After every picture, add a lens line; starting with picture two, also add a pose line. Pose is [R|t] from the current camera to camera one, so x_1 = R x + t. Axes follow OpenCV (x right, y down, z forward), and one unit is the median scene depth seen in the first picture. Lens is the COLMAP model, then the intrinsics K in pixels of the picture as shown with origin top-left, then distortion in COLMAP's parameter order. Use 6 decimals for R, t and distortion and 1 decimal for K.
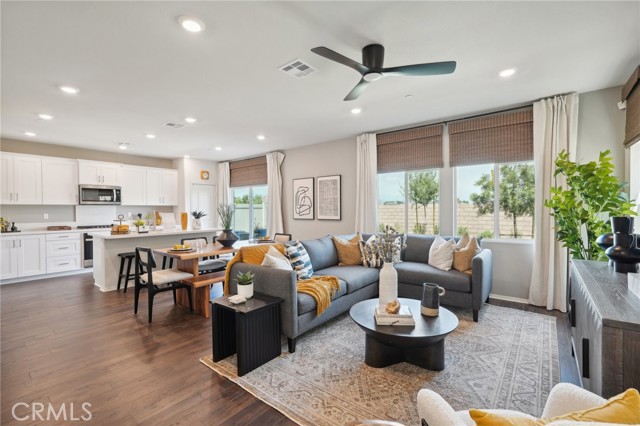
lens RADIAL K [[285.6, 0, 320.0], [0, 285.6, 213.0], [0, 0, 1]] dist [-0.002118, 0.000022]
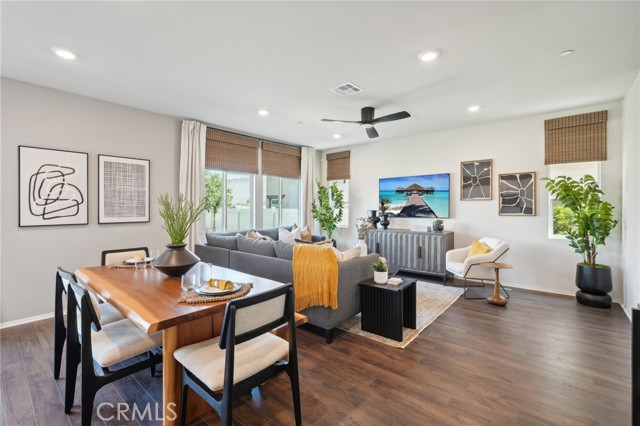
lens RADIAL K [[280.3, 0, 321.4], [0, 280.3, 211.8], [0, 0, 1]] dist [-0.000226, 0.000504]
pose [[0.028948, -0.011702, 0.999512, -0.610310], [0.014679, 0.999829, 0.011280, -0.003223], [-0.999473, 0.014346, 0.029115, 0.526414]]
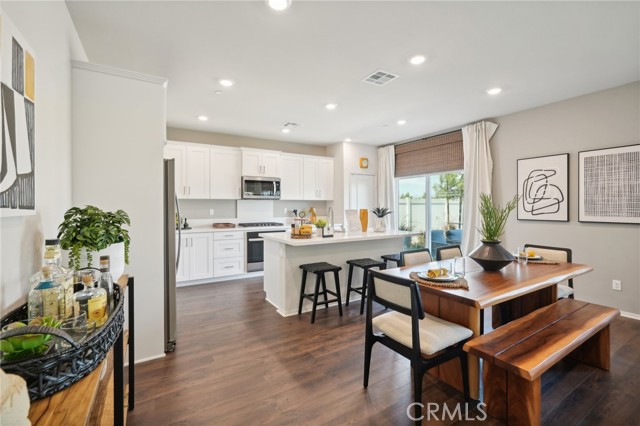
lens RADIAL K [[281.6, 0, 320.7], [0, 281.6, 204.9], [0, 0, 1]] dist [-0.001762, -0.000040]
pose [[0.943216, 0.002870, -0.332168, -0.336079], [-0.007957, 0.999871, -0.013957, -0.001029], [0.332085, 0.015808, 0.943117, 0.269305]]
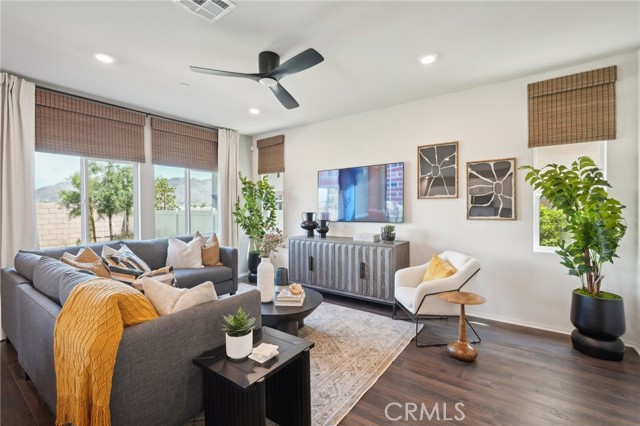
lens RADIAL K [[285.6, 0, 320.0], [0, 285.6, 213.0], [0, 0, 1]] dist [-0.002118, 0.000022]
pose [[-0.042411, -0.012310, 0.999024, -0.376264], [0.018033, 0.999752, 0.013085, -0.002849], [-0.998937, 0.018570, -0.042179, 0.374230]]
